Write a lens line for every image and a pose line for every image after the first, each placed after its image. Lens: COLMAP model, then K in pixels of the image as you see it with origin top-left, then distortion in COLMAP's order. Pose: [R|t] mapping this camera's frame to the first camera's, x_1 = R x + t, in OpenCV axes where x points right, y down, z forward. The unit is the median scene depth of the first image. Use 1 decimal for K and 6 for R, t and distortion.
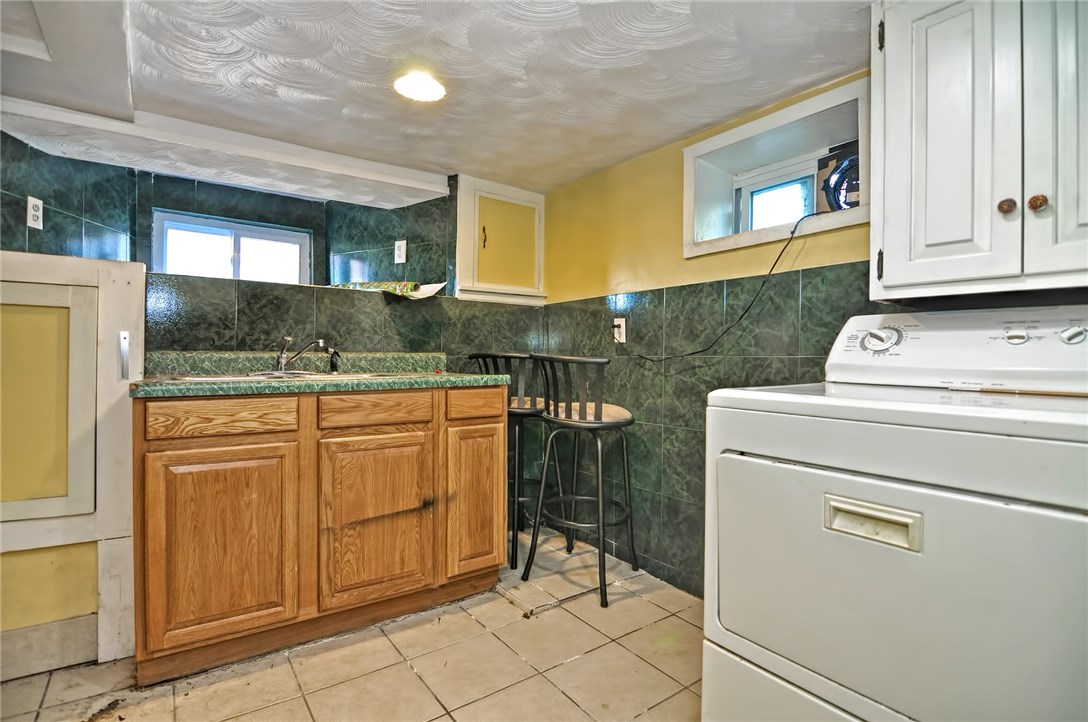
lens RADIAL K [[528.3, 0, 542.3], [0, 528.3, 363.2], [0, 0, 1]] dist [-0.006693, -0.008087]
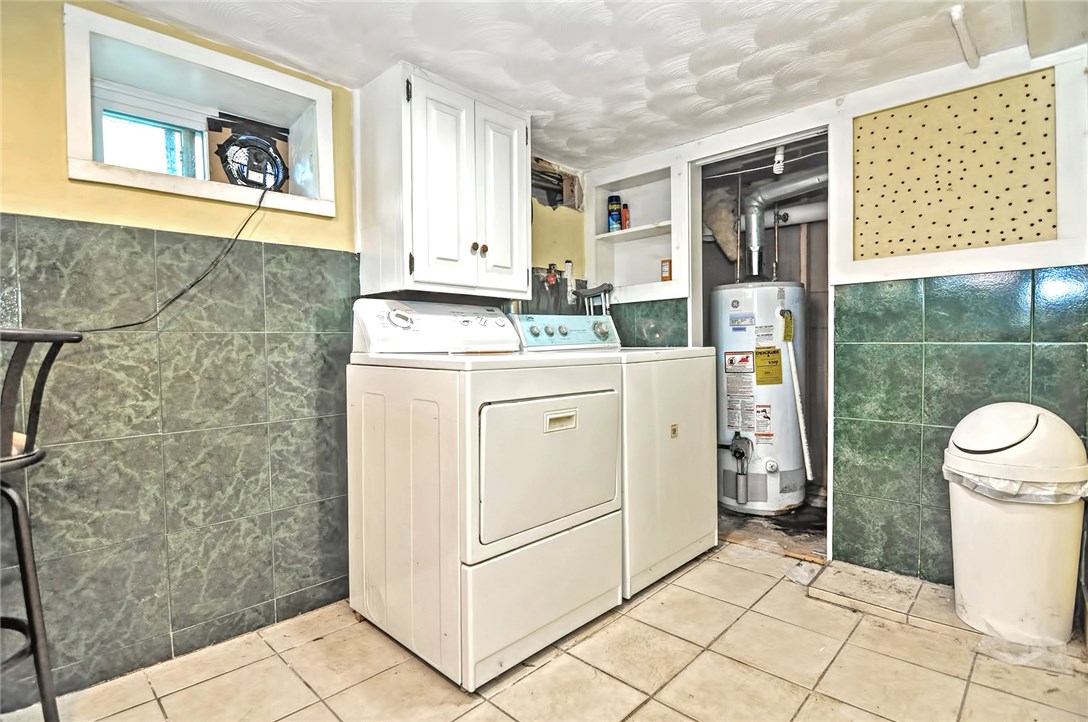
lens RADIAL K [[528.3, 0, 542.4], [0, 528.3, 351.2], [0, 0, 1]] dist [-0.006693, -0.008087]
pose [[-0.170720, -0.028557, 0.984906, -0.525459], [0.012812, 0.999431, 0.031199, -0.001745], [-0.985236, 0.017945, -0.170257, 0.633483]]
